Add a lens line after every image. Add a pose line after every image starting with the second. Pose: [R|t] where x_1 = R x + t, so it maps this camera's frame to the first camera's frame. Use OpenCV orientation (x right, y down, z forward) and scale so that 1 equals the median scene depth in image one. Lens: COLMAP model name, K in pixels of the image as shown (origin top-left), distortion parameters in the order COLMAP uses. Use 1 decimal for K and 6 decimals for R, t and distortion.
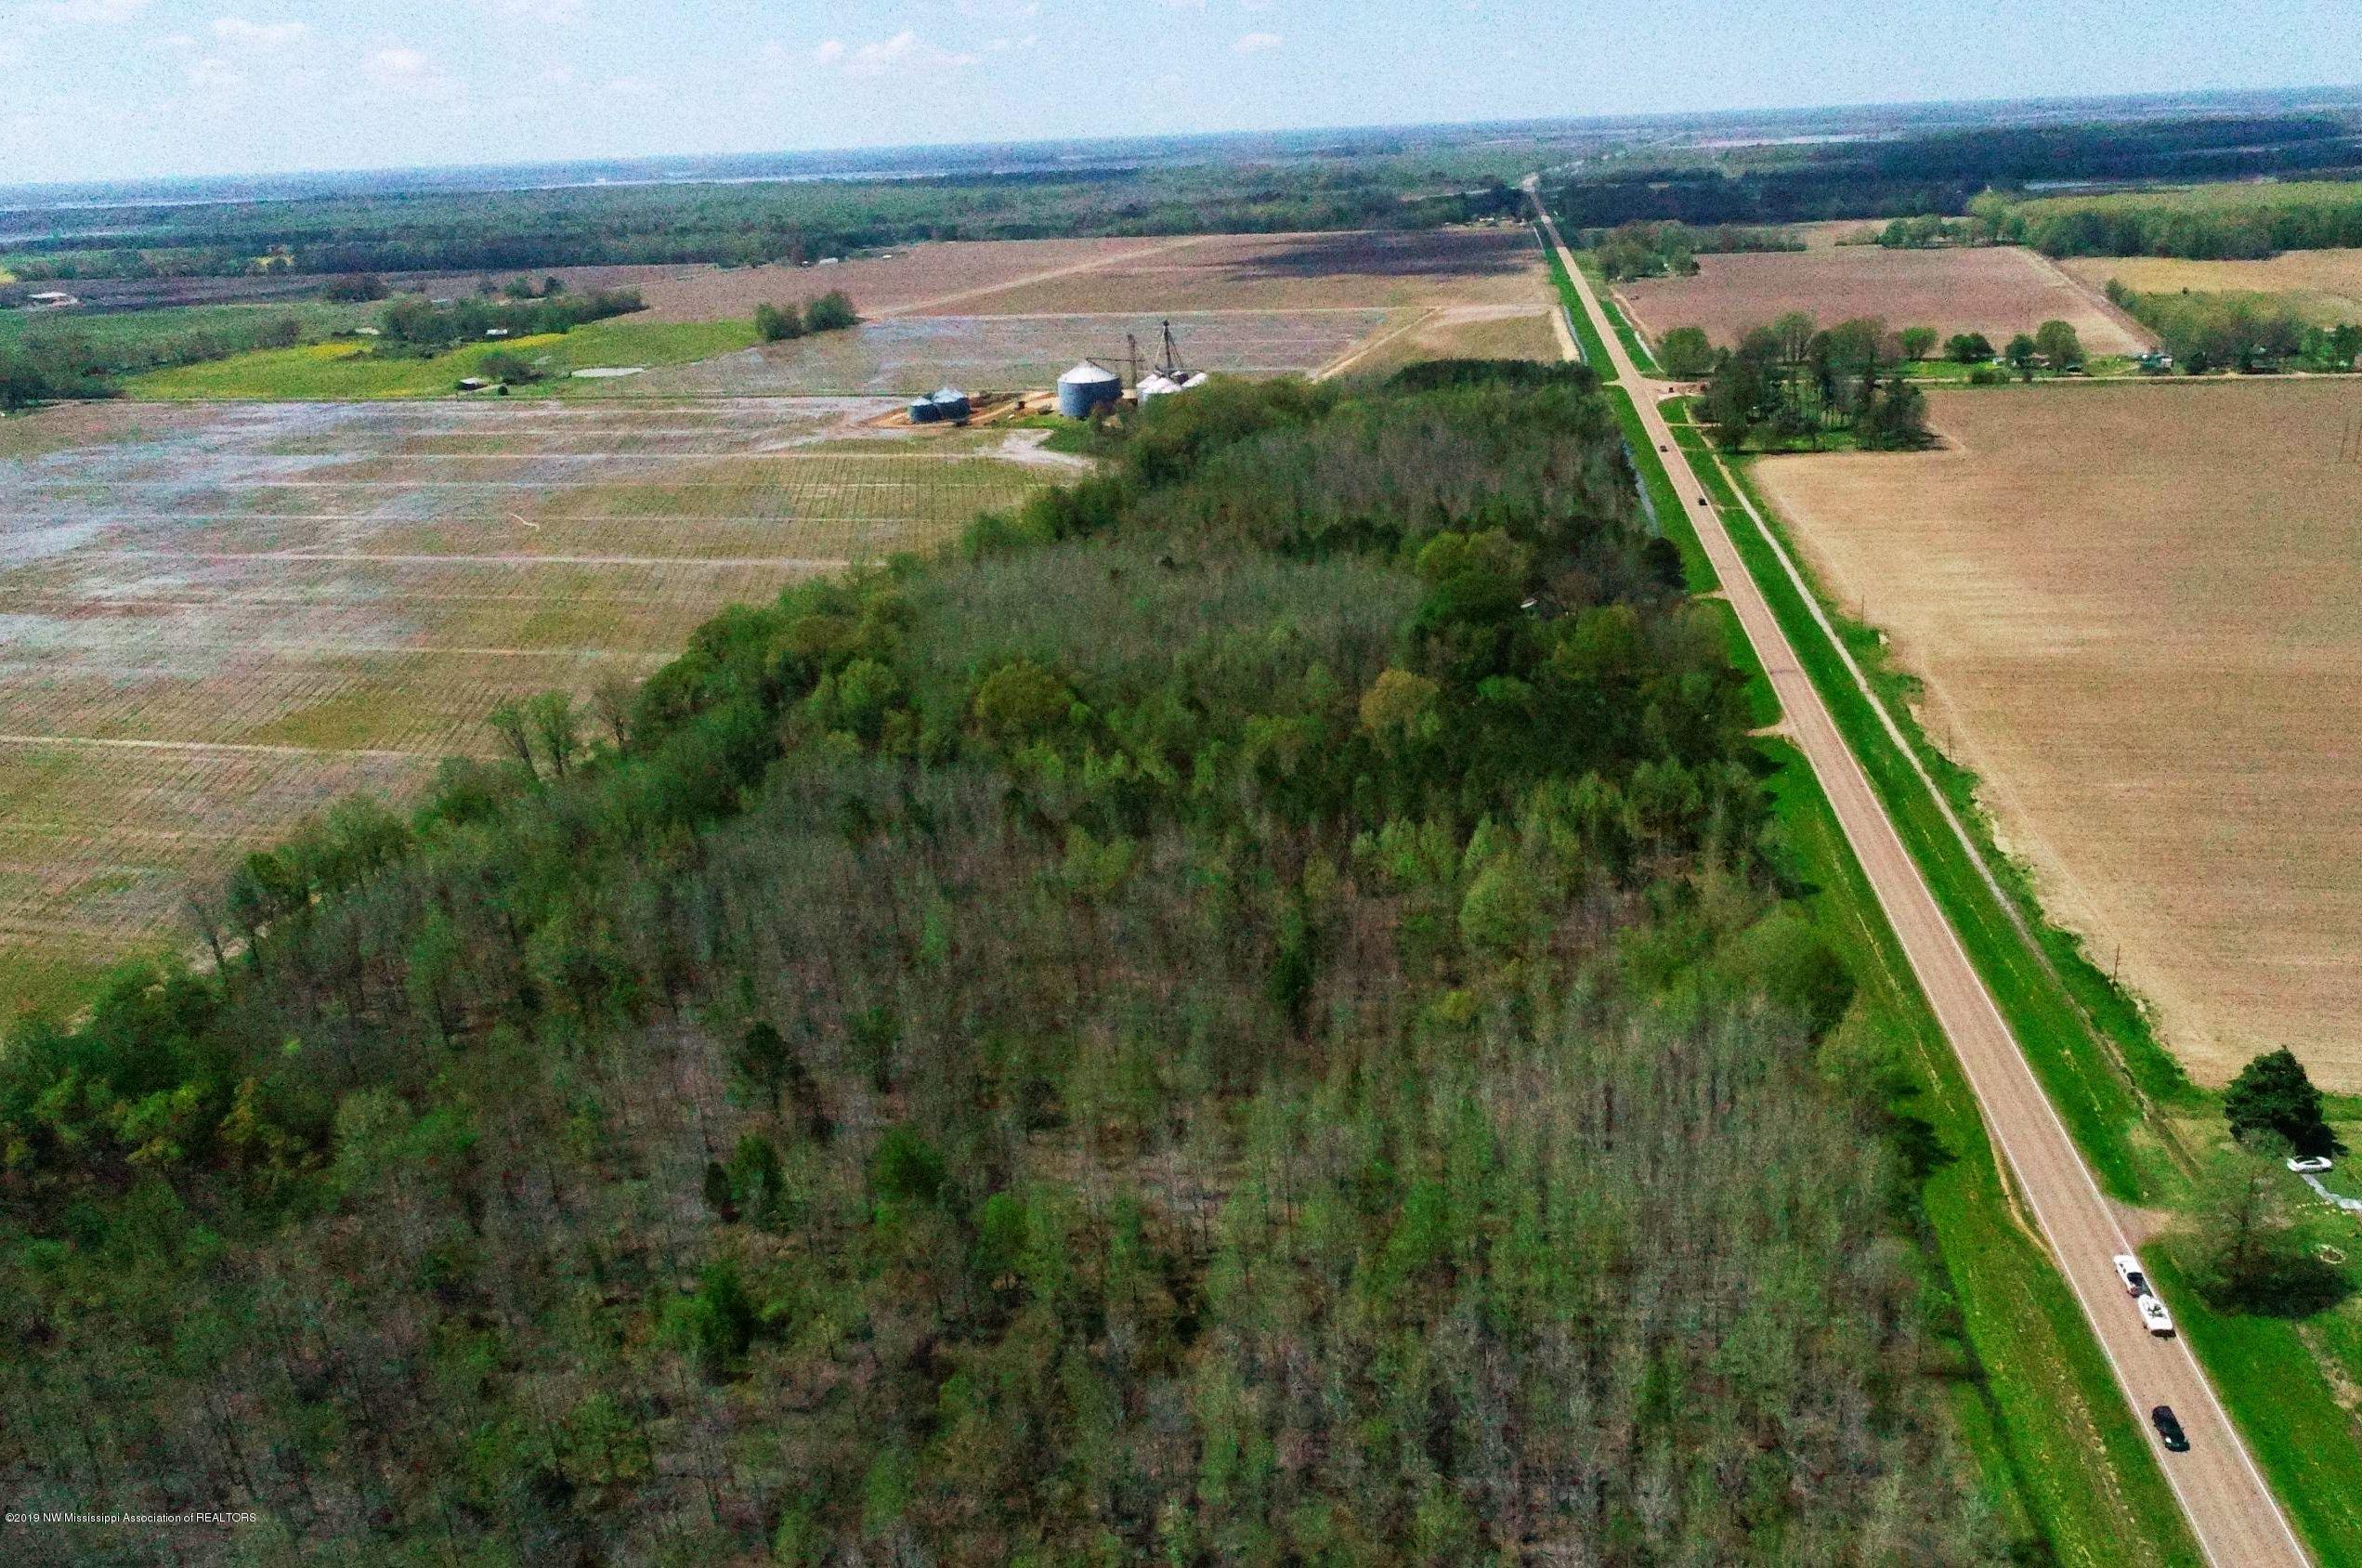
lens RADIAL K [[1900.8, 0, 1351.7], [0, 1900.8, 782.4], [0, 0, 1]] dist [-0.005498, 0.002439]
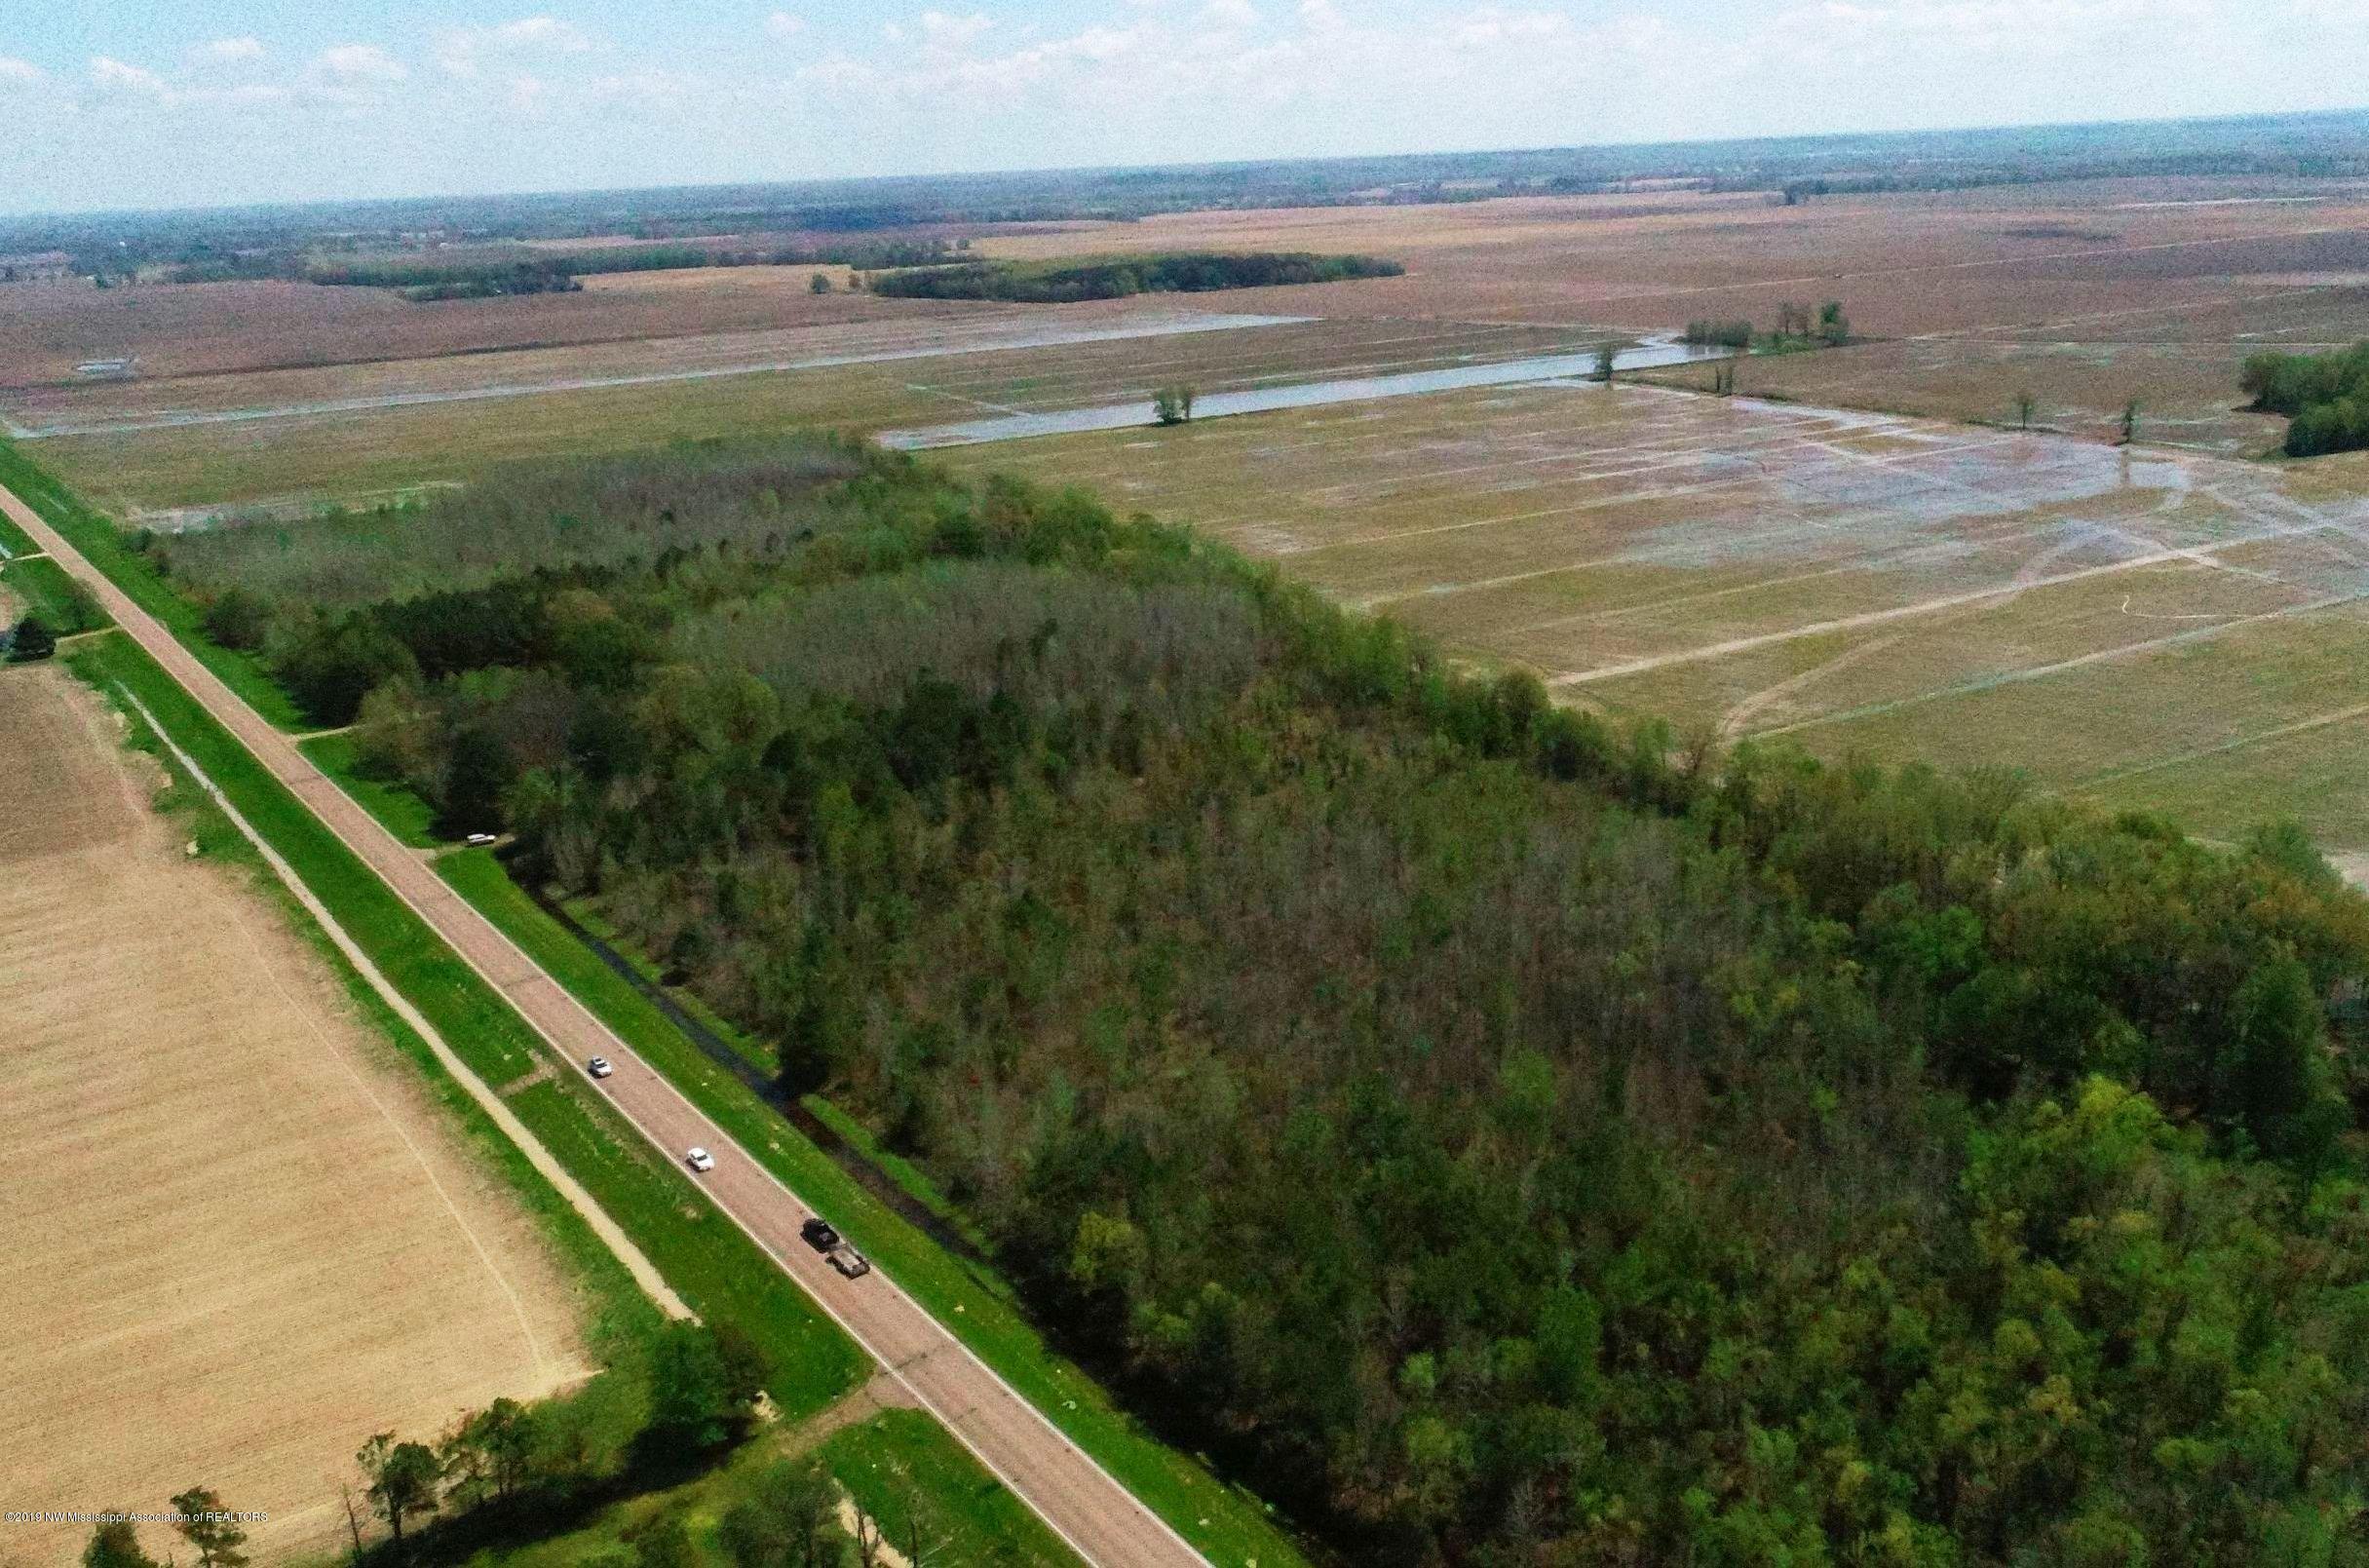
lens RADIAL K [[1906.4, 0, 1355.7], [0, 1906.4, 782.4], [0, 0, 1]] dist [-0.005498, 0.002439]
pose [[-0.721006, 0.284776, -0.631707, 0.245608], [-0.157984, 0.820078, 0.550011, -0.369603], [0.674679, 0.496361, -0.546291, 1.020682]]
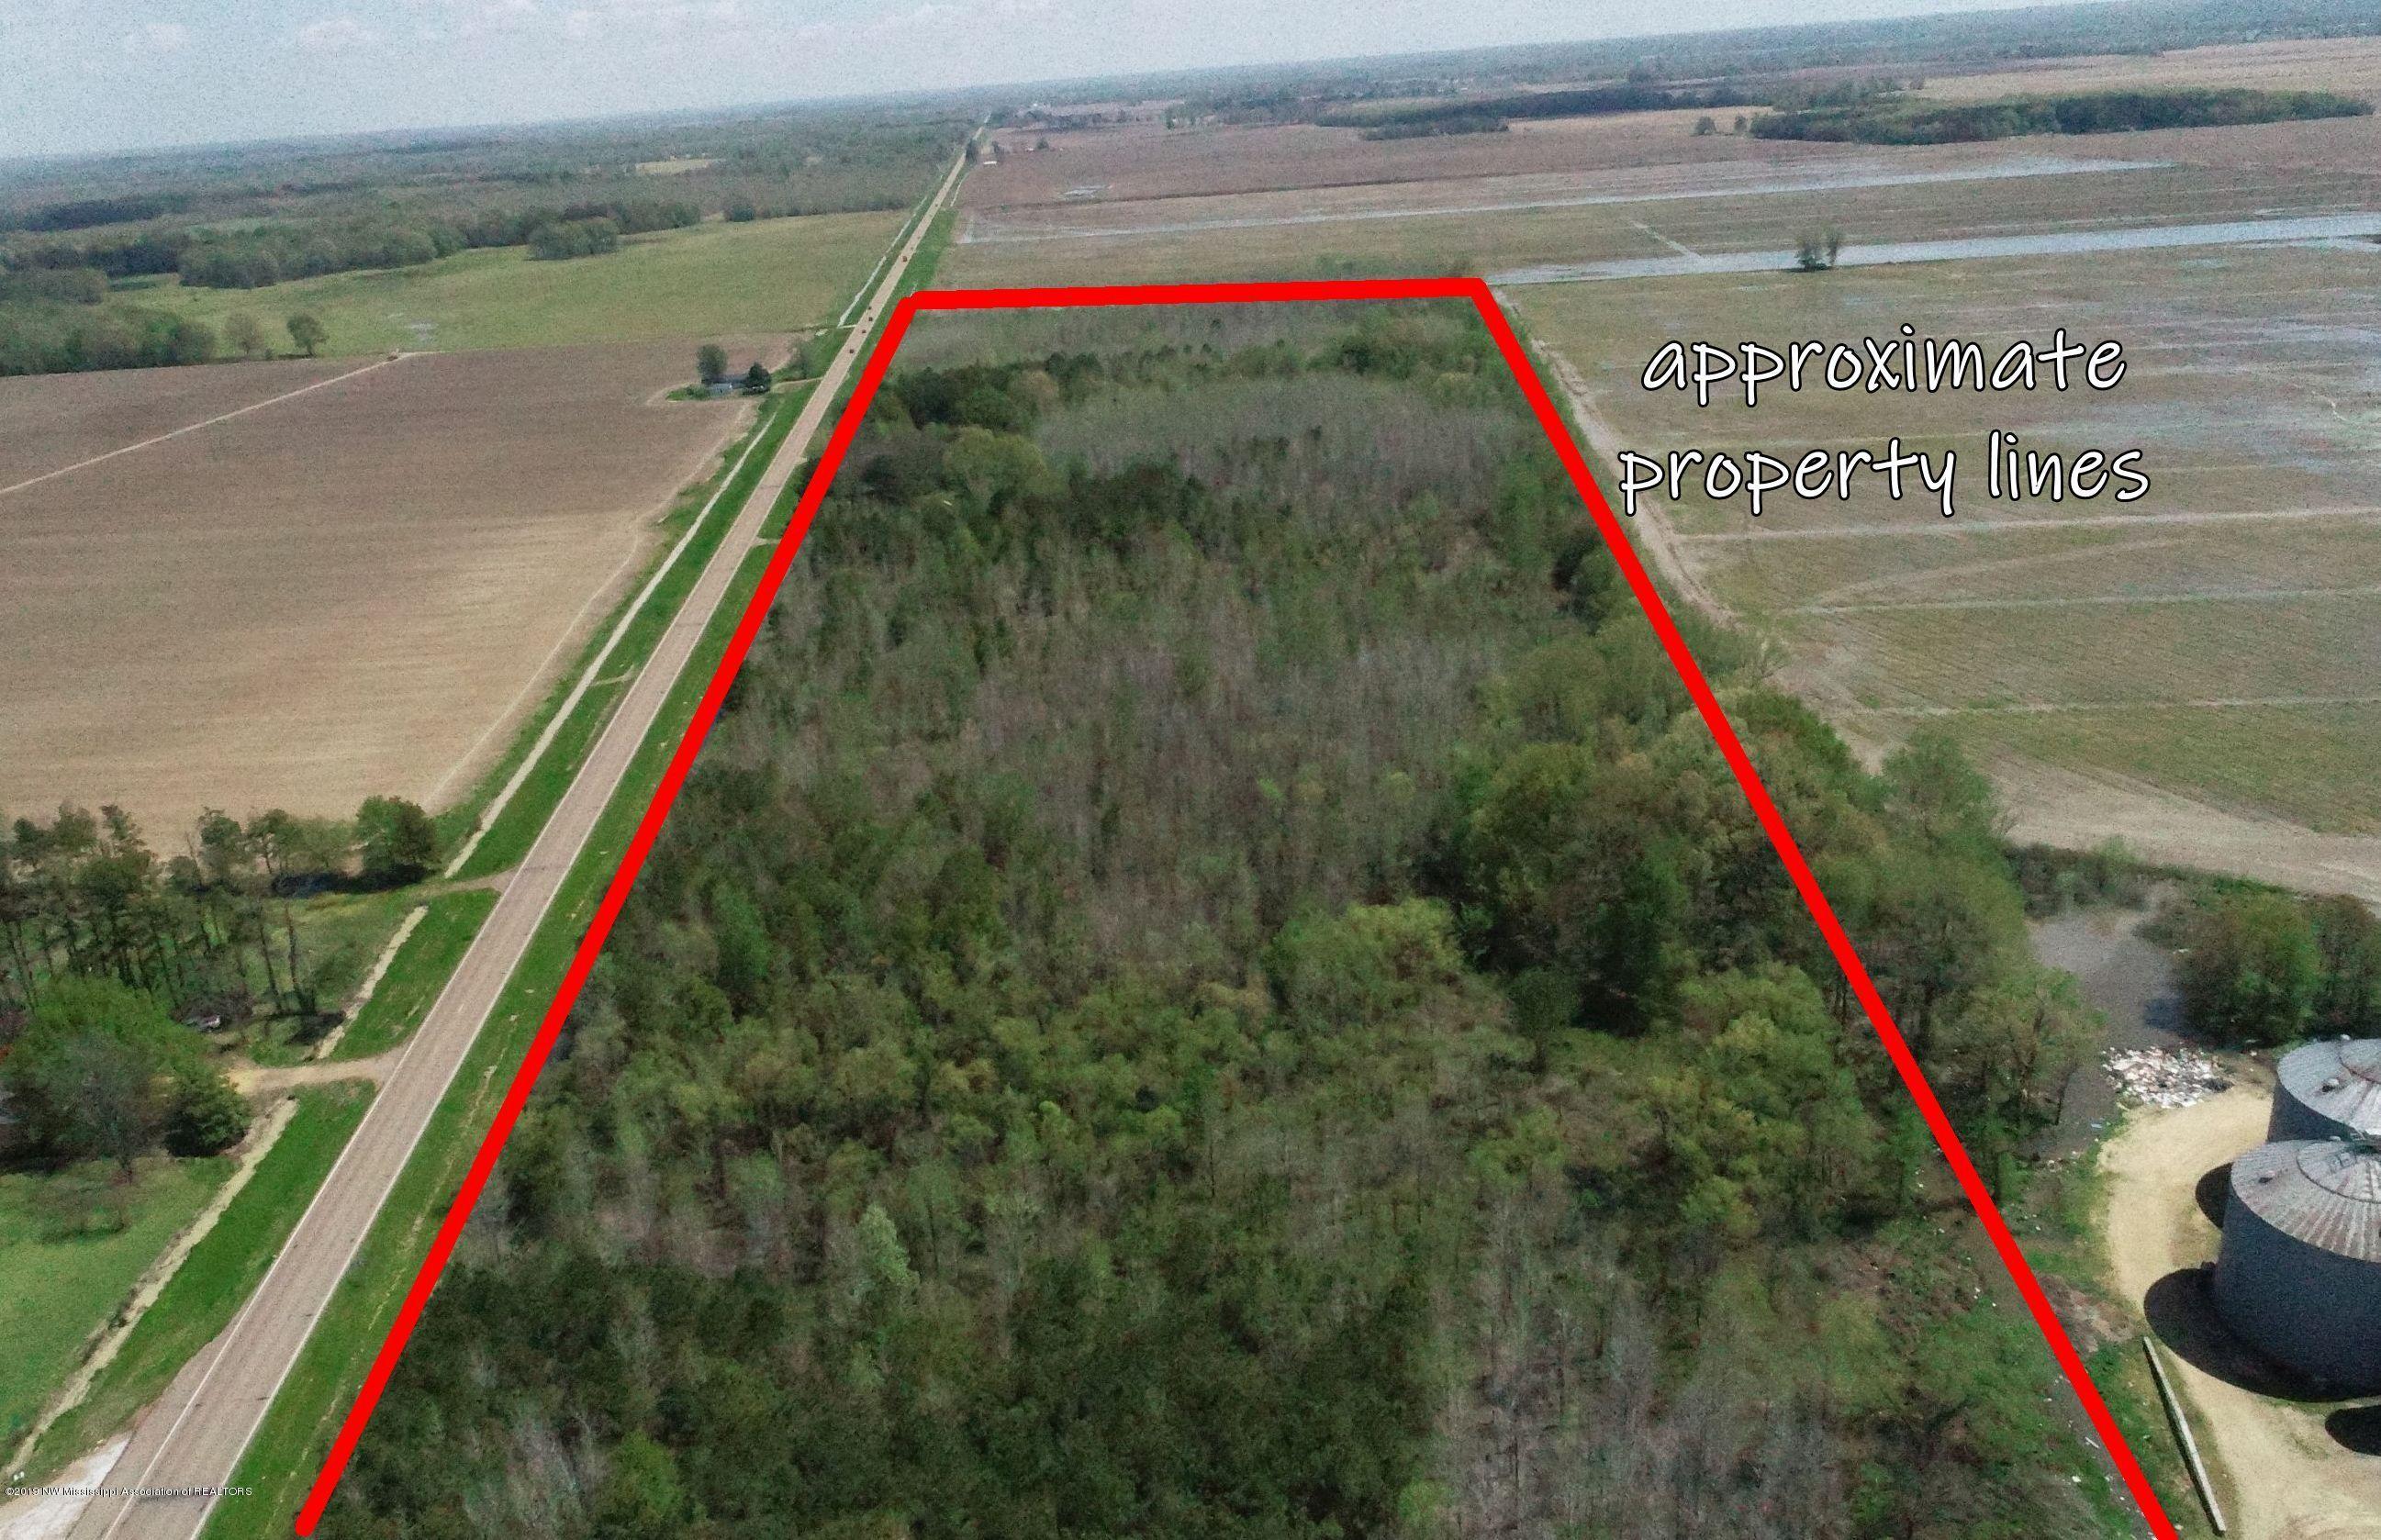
lens RADIAL K [[1828.6, 0, 1122.1], [0, 1828.6, 782.3], [0, 0, 1]] dist [-0.003872, -0.002354]
pose [[-0.985617, 0.150095, -0.077653, 0.058826], [0.064272, 0.757911, 0.649184, -0.394018], [0.156293, 0.634857, -0.756657, 1.159045]]
